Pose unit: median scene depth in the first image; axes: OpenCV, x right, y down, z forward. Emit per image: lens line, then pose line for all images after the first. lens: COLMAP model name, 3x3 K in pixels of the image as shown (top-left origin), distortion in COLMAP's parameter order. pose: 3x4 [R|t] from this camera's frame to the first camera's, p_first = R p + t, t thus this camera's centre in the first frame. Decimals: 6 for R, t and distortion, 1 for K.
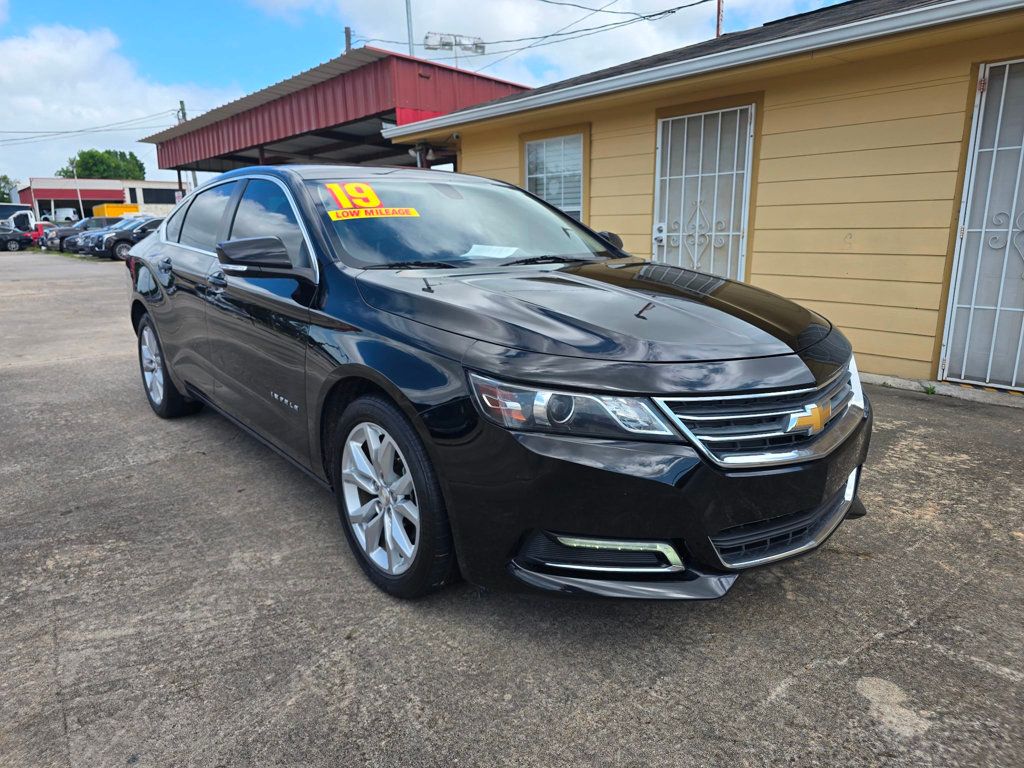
lens RADIAL K [[684.1, 0, 512.0], [0, 684.1, 384.0], [0, 0, 1]] dist [0.003742, 0.001076]
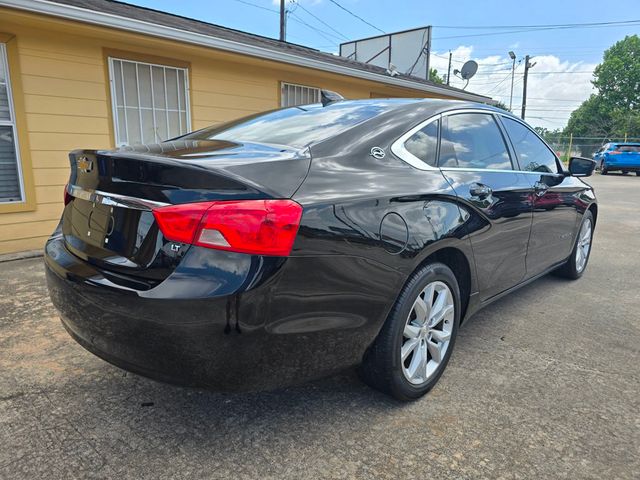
lens RADIAL K [[427.5, 0, 320.0], [0, 427.5, 240.0], [0, 0, 1]] dist [0.003742, 0.001076]
pose [[-0.103030, -0.207203, 0.972857, -1.056043], [0.204445, 0.952768, 0.224576, -0.283164], [-0.973441, 0.222034, -0.055802, 1.245040]]
